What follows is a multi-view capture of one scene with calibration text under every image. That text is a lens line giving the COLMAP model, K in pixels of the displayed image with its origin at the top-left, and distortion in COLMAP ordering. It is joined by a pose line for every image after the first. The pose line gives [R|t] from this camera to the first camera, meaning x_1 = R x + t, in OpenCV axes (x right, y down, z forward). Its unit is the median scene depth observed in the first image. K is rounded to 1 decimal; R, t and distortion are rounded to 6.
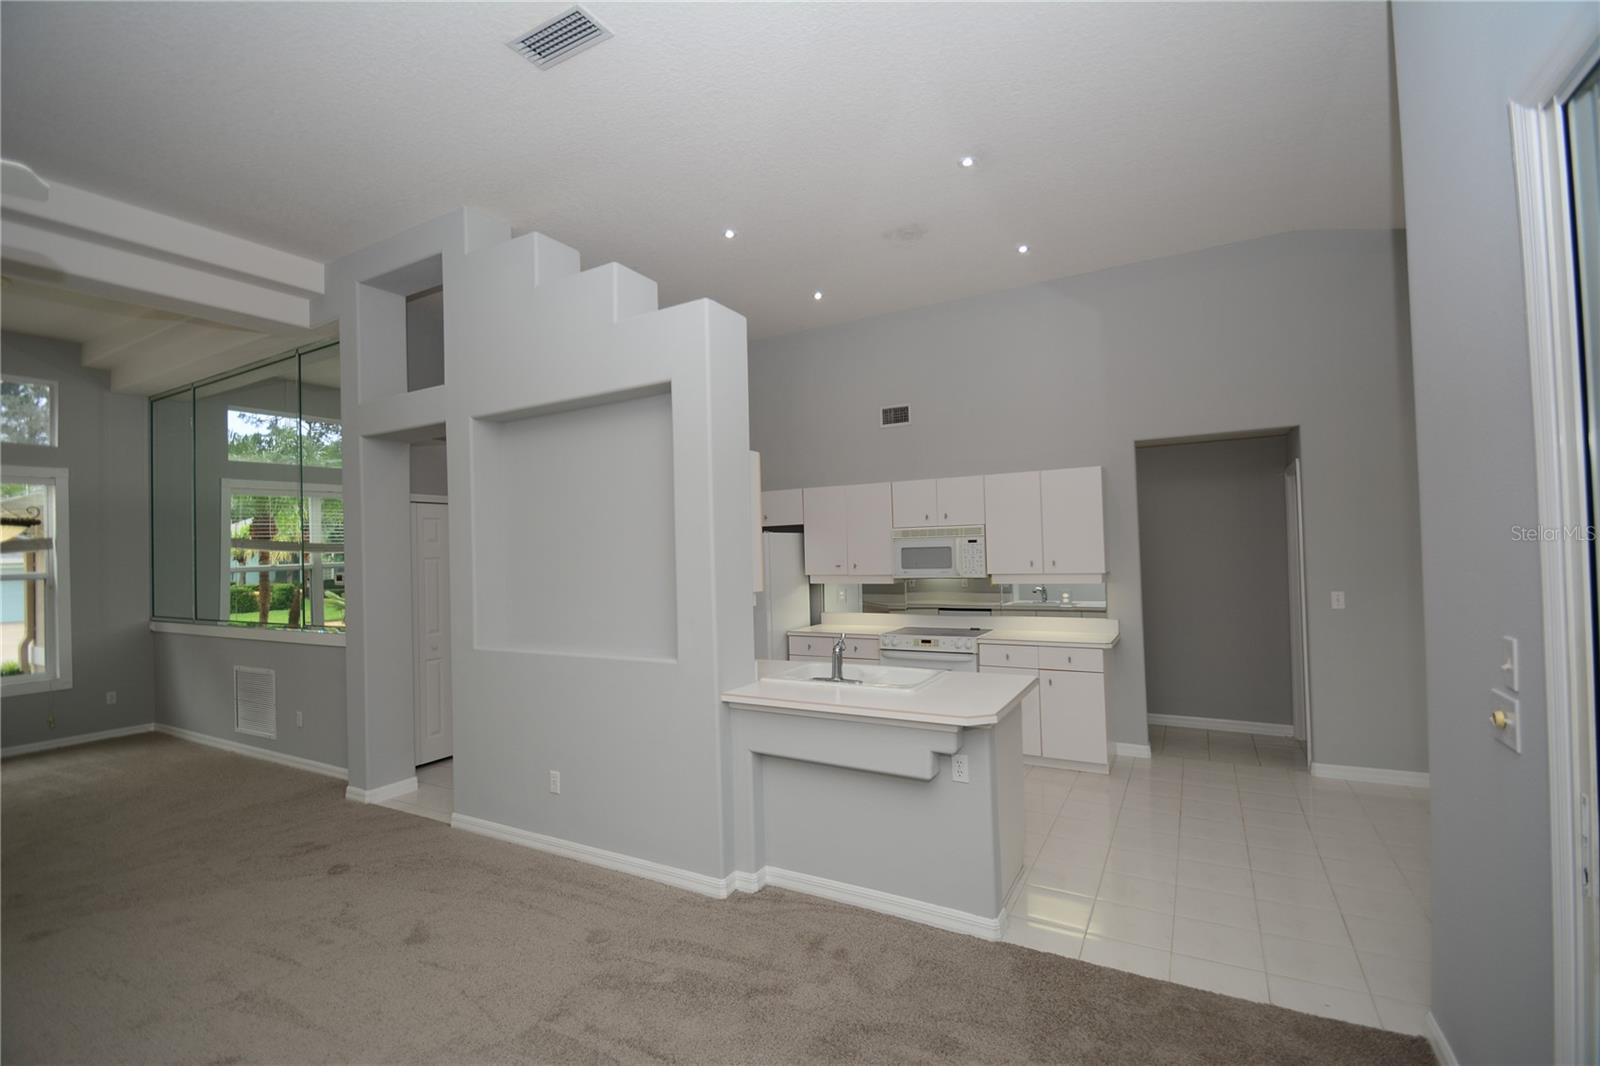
lens RADIAL K [[714.5, 0, 816.9], [0, 714.5, 531.1], [0, 0, 1]] dist [0.012153, -0.016087]
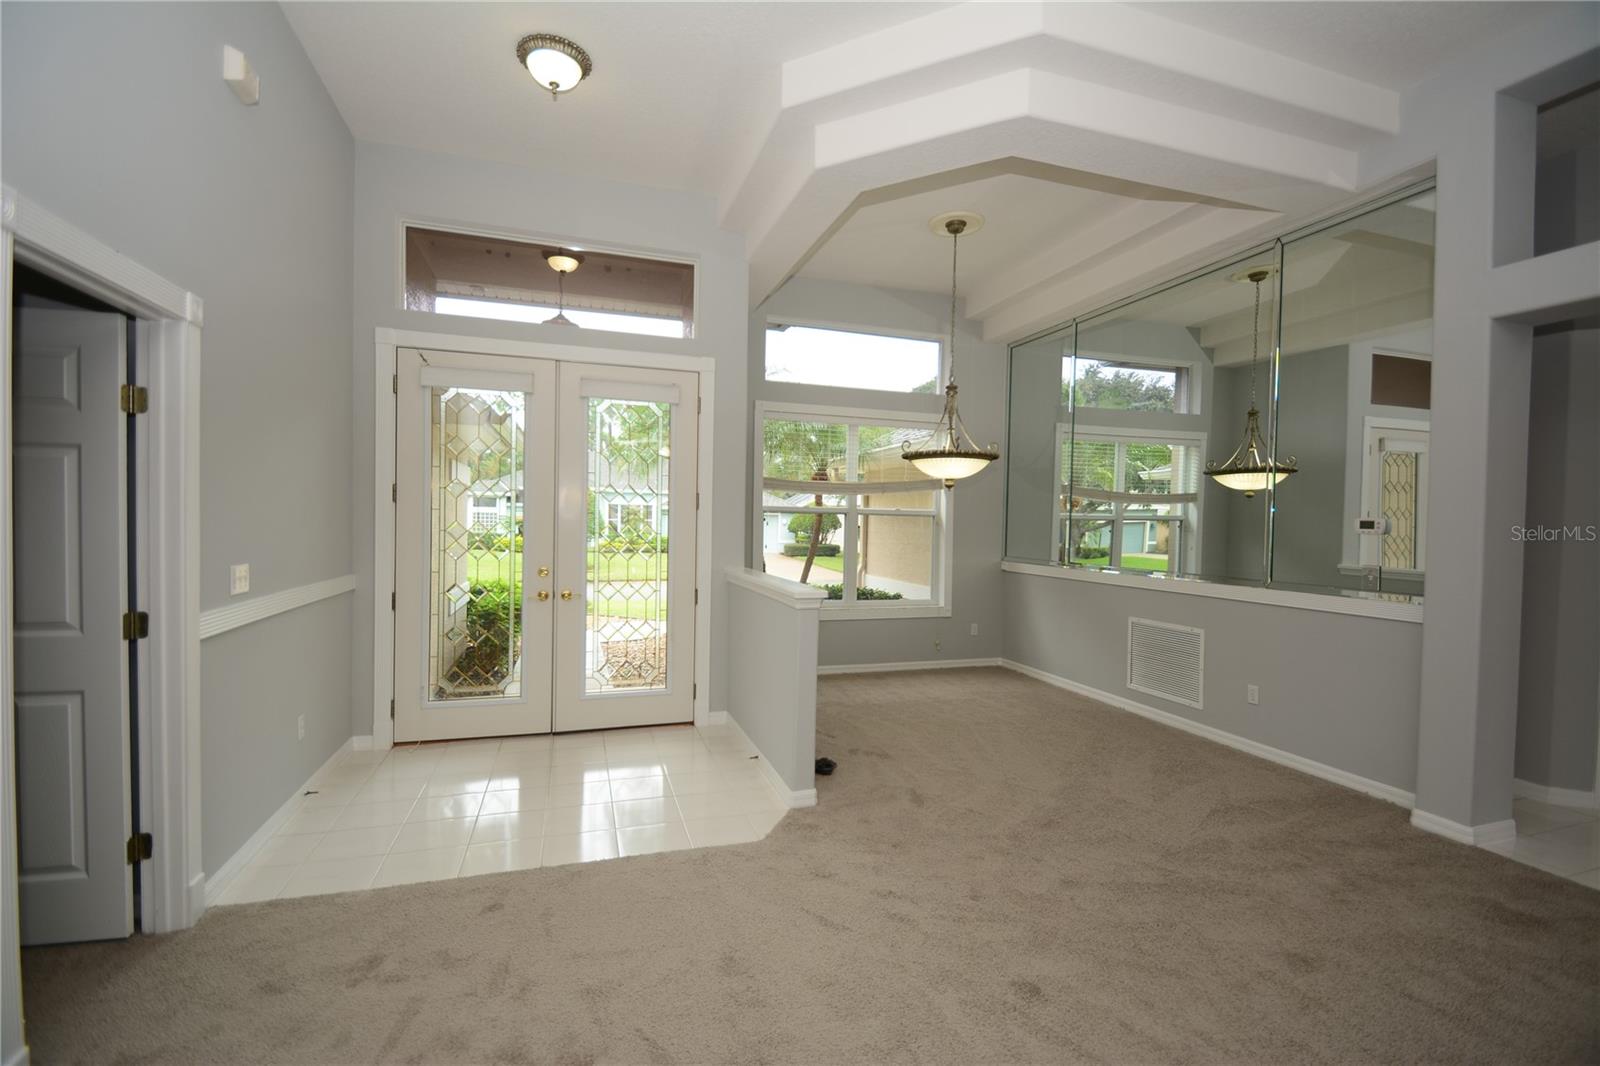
lens RADIAL K [[714.5, 0, 797.7], [0, 714.5, 535.3], [0, 0, 1]] dist [0.012153, -0.016087]
pose [[0.726486, 0.057471, -0.684774, -0.568425], [-0.023887, 0.998006, 0.058418, 0.044962], [0.686766, -0.026083, 0.726411, 0.044018]]
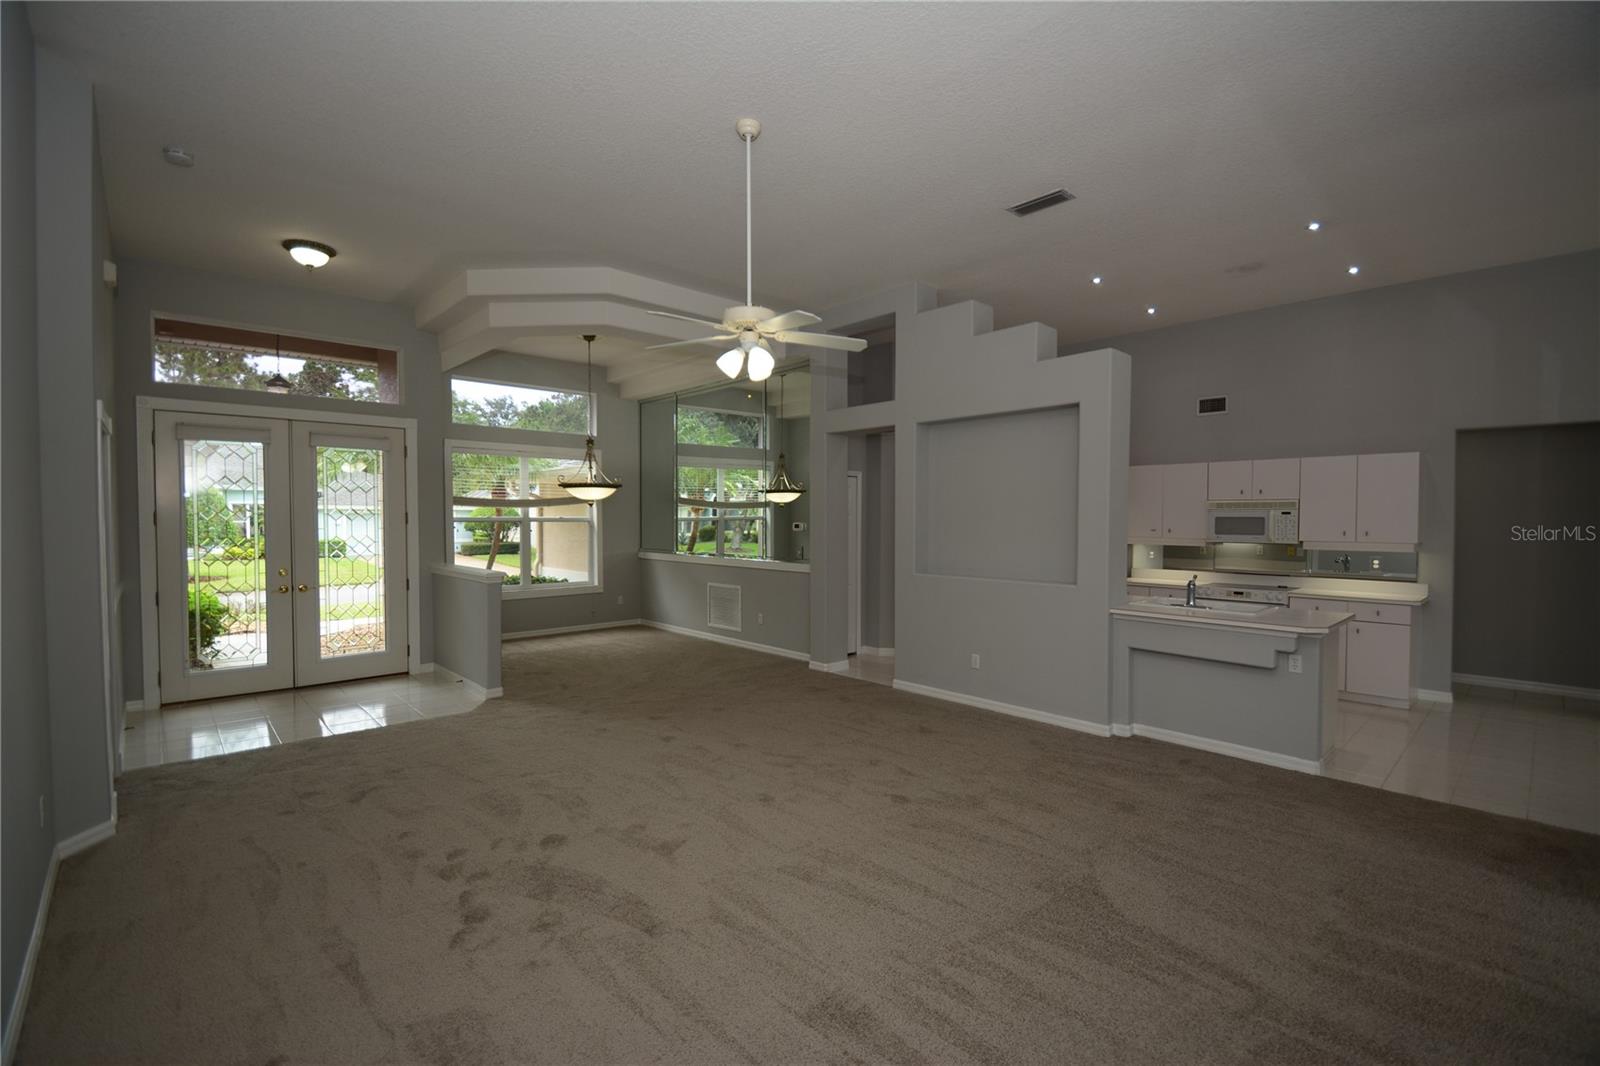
lens RADIAL K [[714.5, 0, 804.1], [0, 714.5, 536.8], [0, 0, 1]] dist [0.012153, -0.016087]
pose [[0.947690, 0.037885, -0.316937, -0.169674], [-0.019583, 0.997962, 0.060736, -0.003464], [0.318592, -0.051352, 0.946500, -0.404398]]
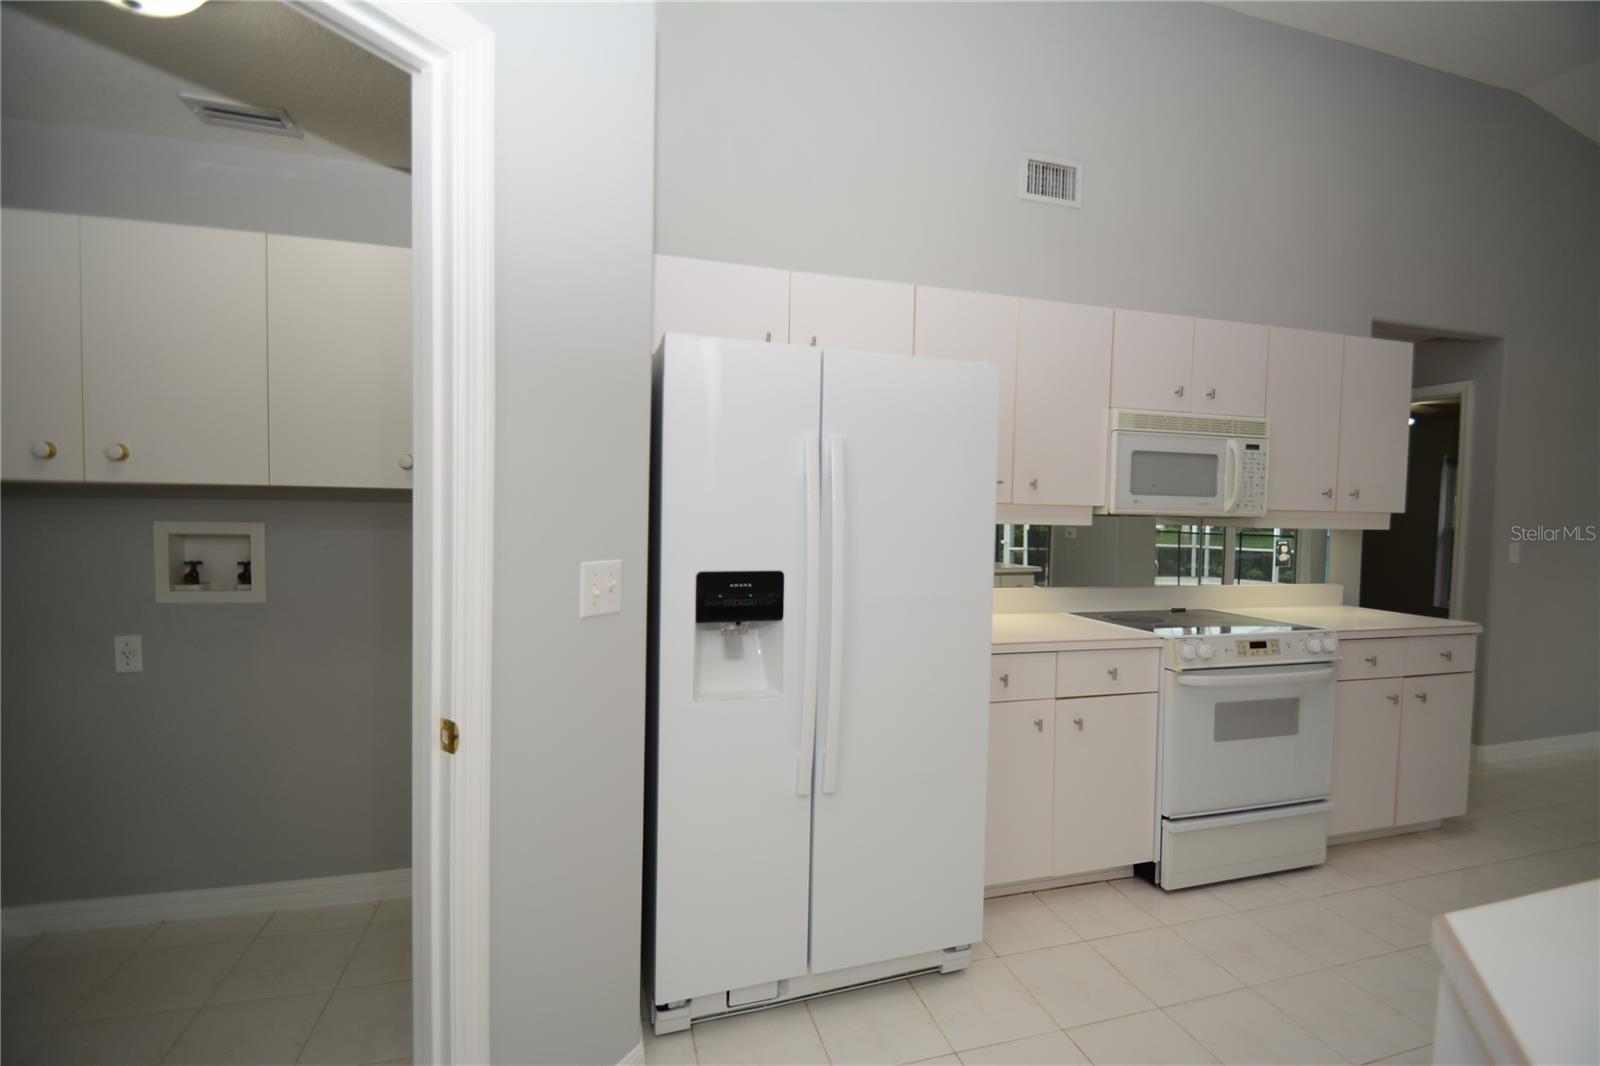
lens RADIAL K [[714.5, 0, 812.4], [0, 714.5, 540.3], [0, 0, 1]] dist [0.012153, -0.016087]
pose [[0.704060, 0.007574, 0.710101, -0.395475], [-0.058211, 0.997194, 0.047079, 0.078241], [-0.707751, -0.074482, 0.702525, 0.871940]]
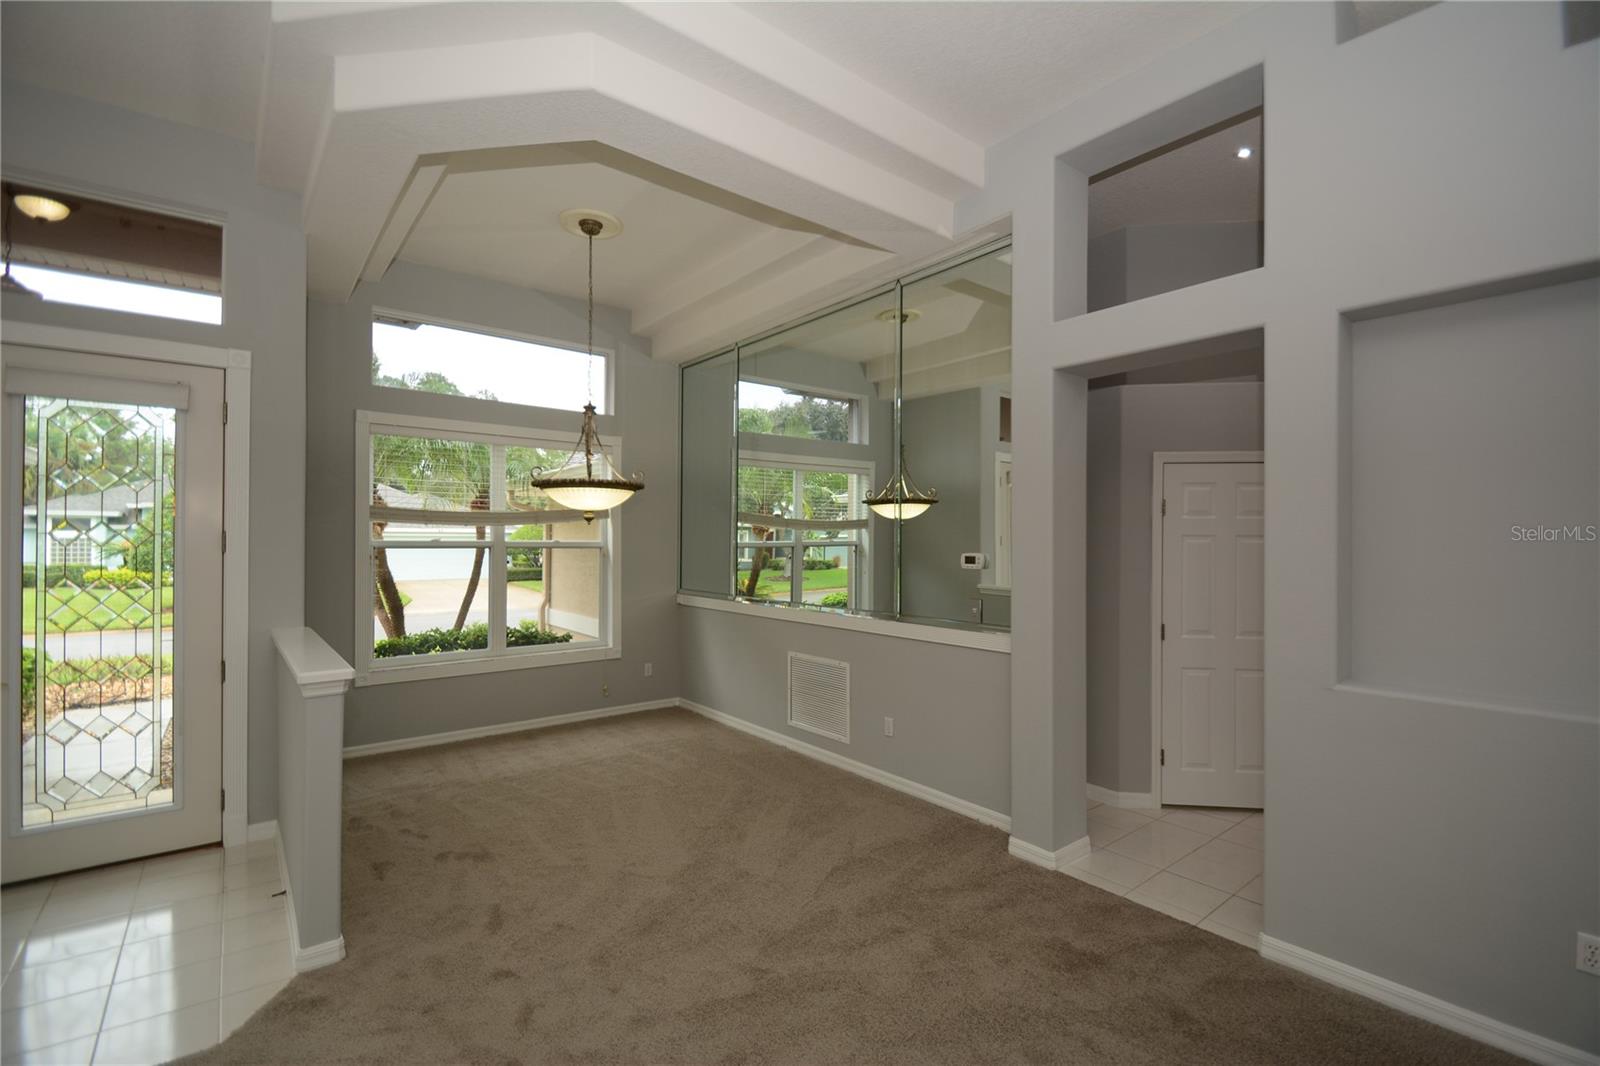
lens RADIAL K [[714.5, 0, 812.3], [0, 714.5, 532.8], [0, 0, 1]] dist [0.012153, -0.016087]
pose [[0.928201, 0.028649, -0.370975, -0.521812], [-0.022020, 0.999513, 0.022094, 0.021616], [0.371427, -0.012338, 0.928380, 0.204401]]
